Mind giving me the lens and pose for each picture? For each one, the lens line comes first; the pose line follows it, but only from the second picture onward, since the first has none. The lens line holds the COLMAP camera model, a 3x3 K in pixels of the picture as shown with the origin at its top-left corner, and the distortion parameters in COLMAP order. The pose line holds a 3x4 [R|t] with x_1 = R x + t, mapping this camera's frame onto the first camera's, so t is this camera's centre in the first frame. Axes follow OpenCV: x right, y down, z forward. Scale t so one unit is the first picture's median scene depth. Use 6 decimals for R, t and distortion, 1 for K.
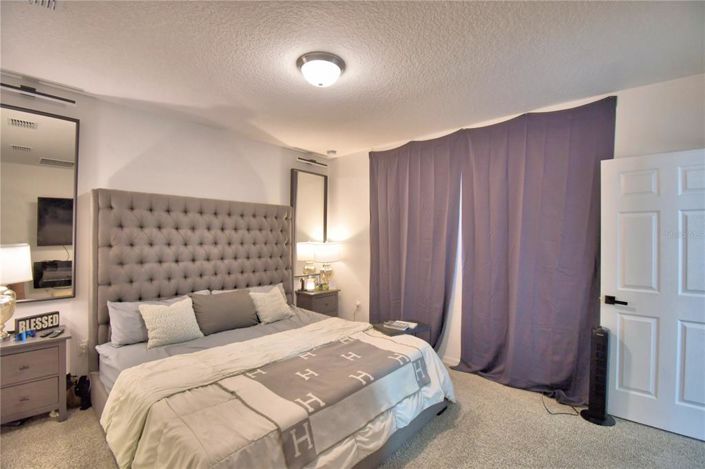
lens RADIAL K [[307.7, 0, 352.4], [0, 307.7, 236.1], [0, 0, 1]] dist [0.016659, -0.024122]
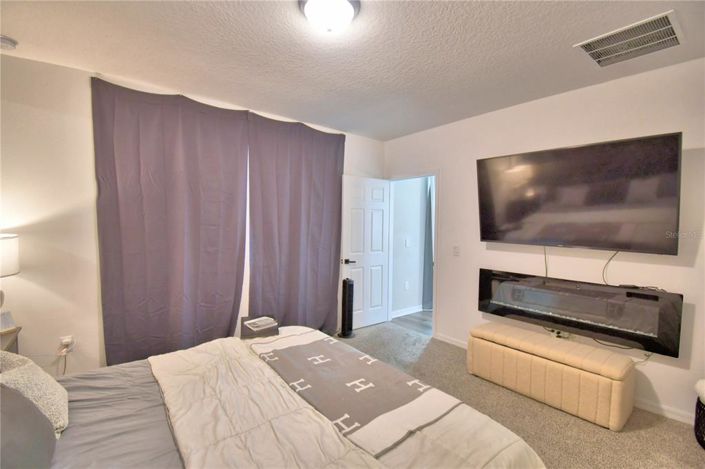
lens RADIAL K [[307.7, 0, 352.4], [0, 307.7, 236.1], [0, 0, 1]] dist [0.016659, -0.024122]
pose [[0.173064, -0.046326, 0.983821, -0.780224], [-0.010535, 0.998749, 0.048882, -0.008257], [-0.984854, -0.018824, 0.172359, 0.700281]]
